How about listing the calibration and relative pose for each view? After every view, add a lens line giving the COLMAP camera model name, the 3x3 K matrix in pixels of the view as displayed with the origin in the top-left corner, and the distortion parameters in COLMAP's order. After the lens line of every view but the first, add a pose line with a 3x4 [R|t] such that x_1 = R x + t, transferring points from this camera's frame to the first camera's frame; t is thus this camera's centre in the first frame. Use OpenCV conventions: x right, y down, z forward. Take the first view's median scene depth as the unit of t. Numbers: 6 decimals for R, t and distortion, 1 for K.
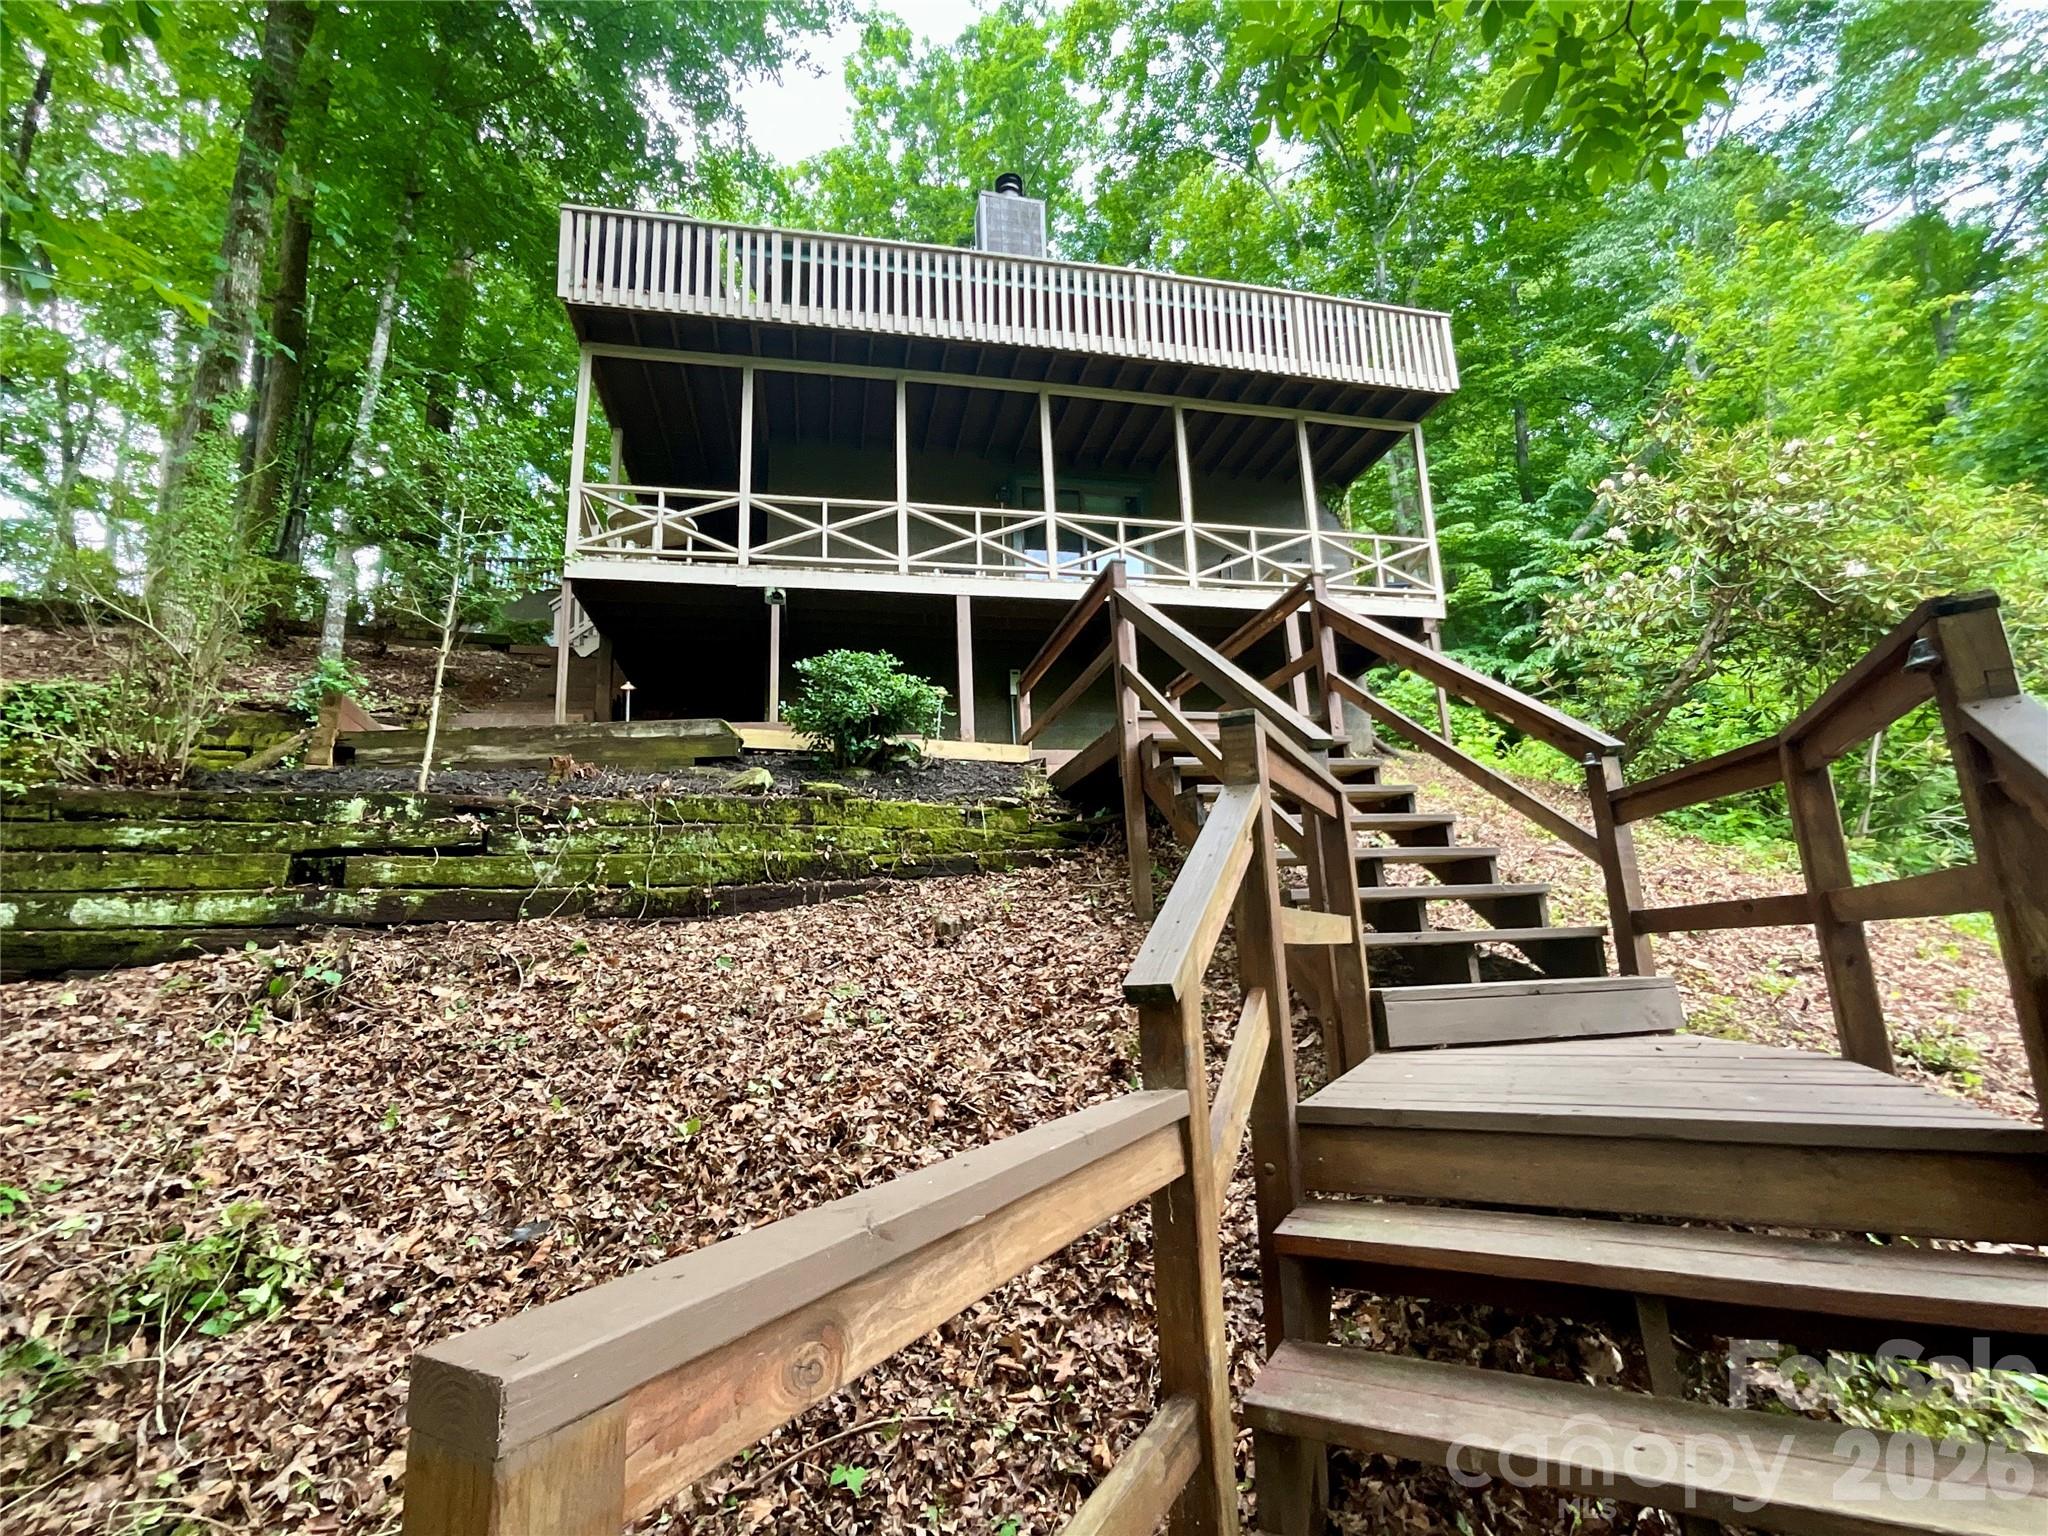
lens RADIAL K [[945.8, 0, 1024.0], [0, 945.8, 768.0], [0, 0, 1]] dist [-0.018282, 0.023126]
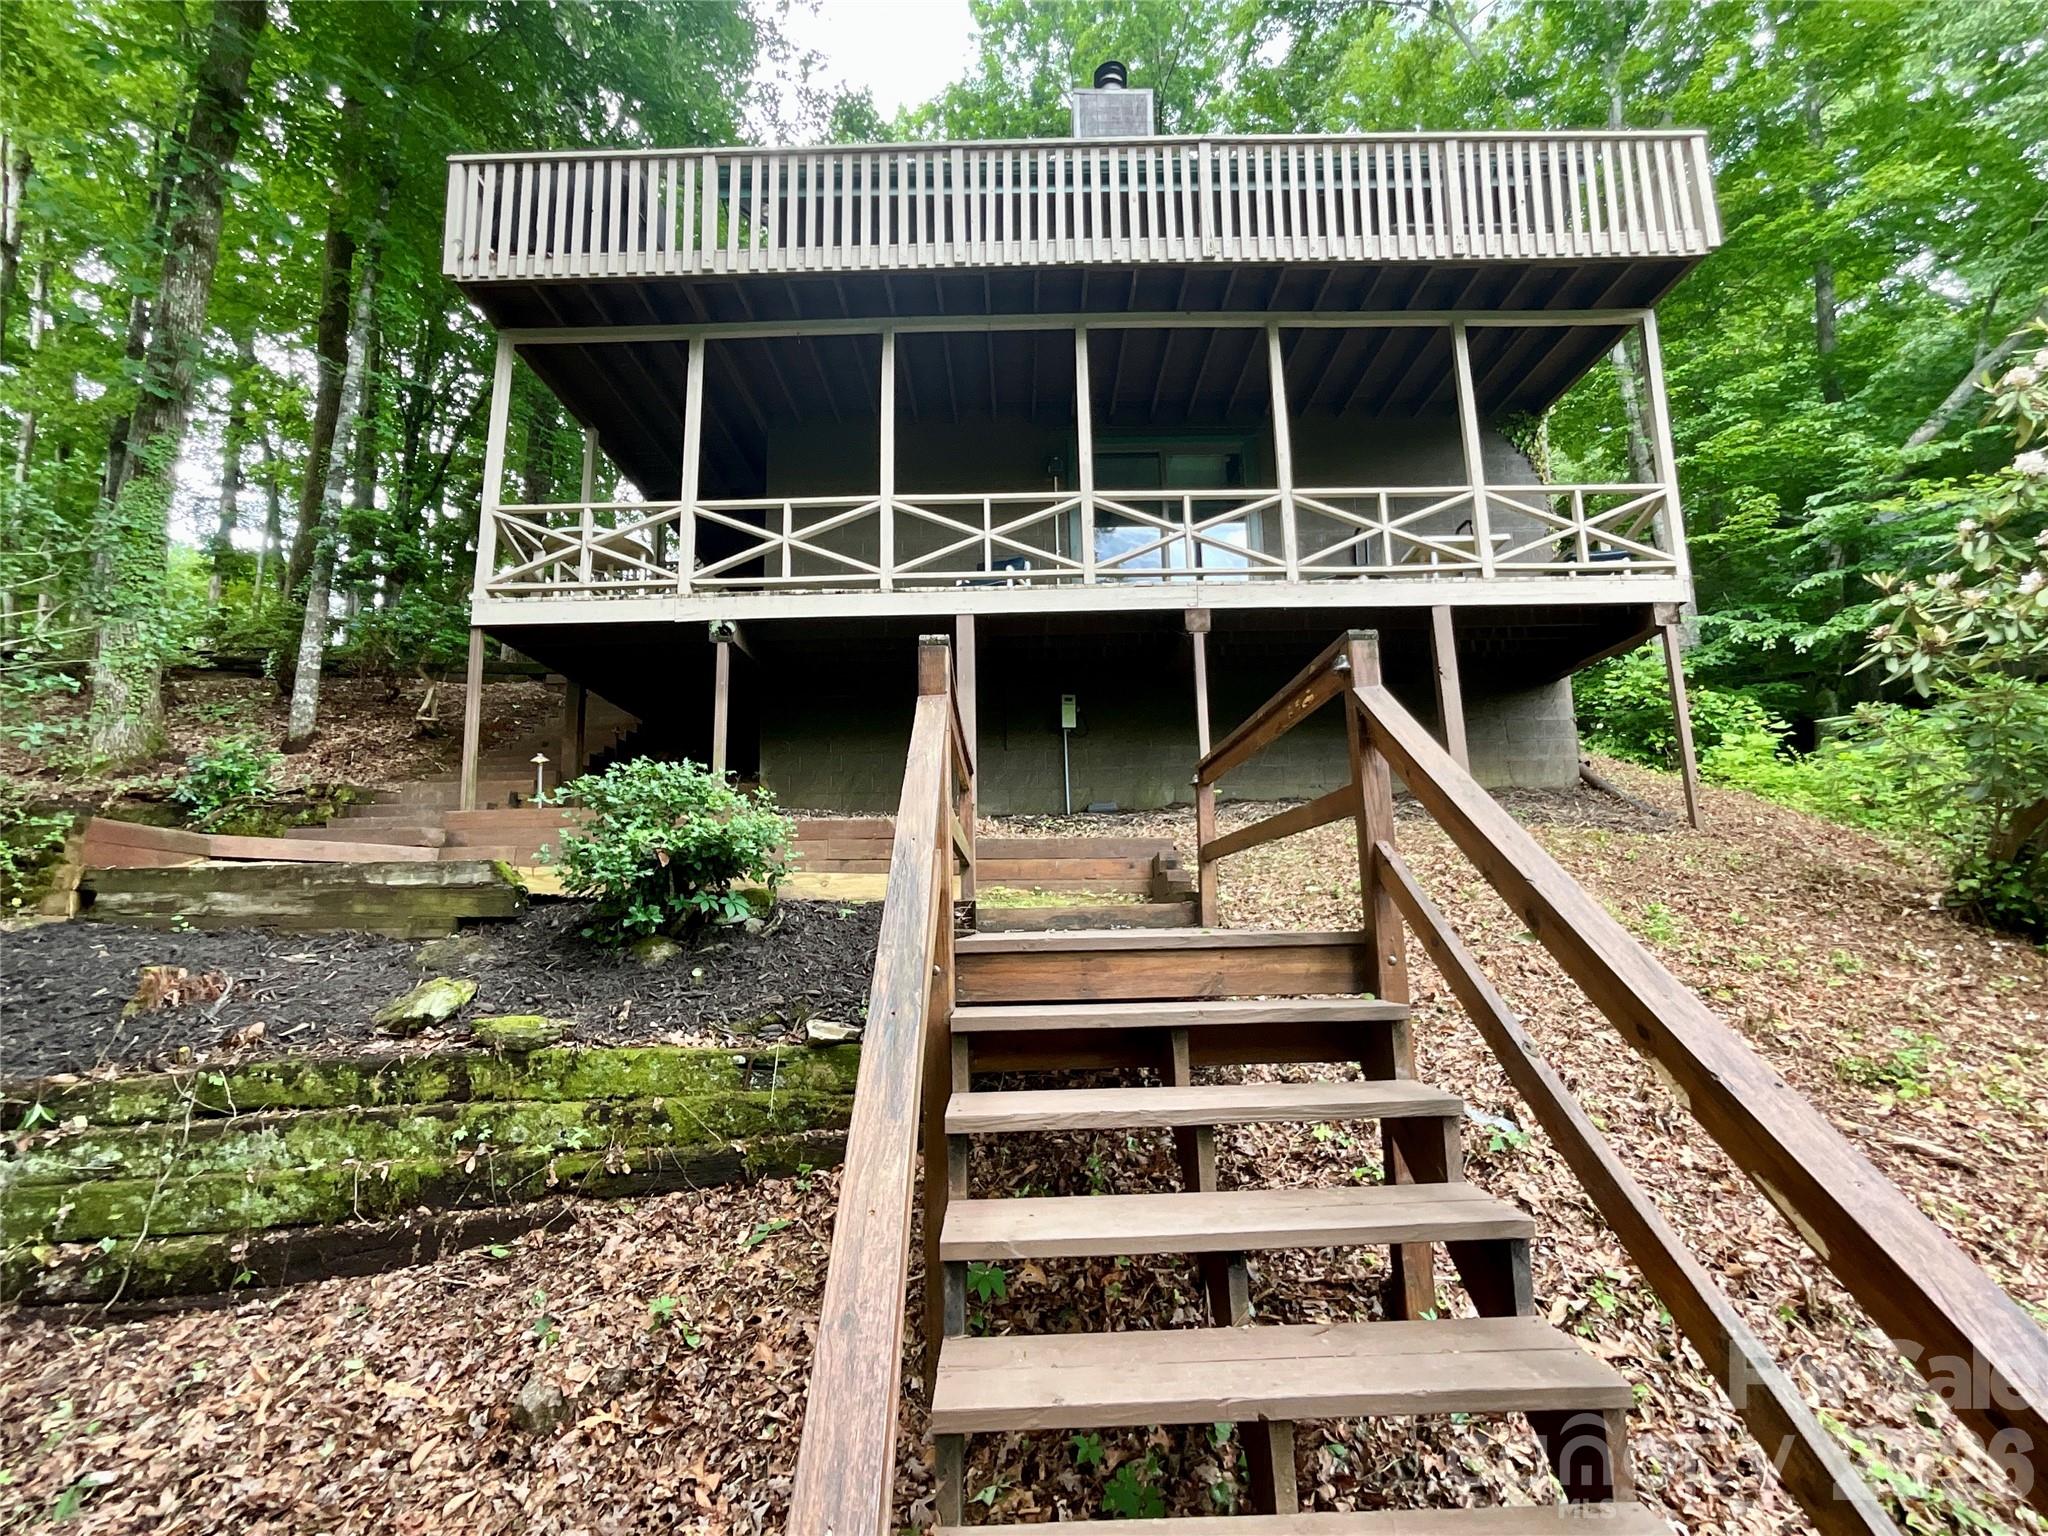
lens RADIAL K [[945.8, 0, 1024.0], [0, 945.8, 768.0], [0, 0, 1]] dist [-0.018282, 0.023126]
pose [[0.977155, -0.016471, -0.211887, 0.136552], [0.026147, 0.998735, 0.042947, -0.090622], [0.210912, -0.047506, 0.976350, 0.266009]]
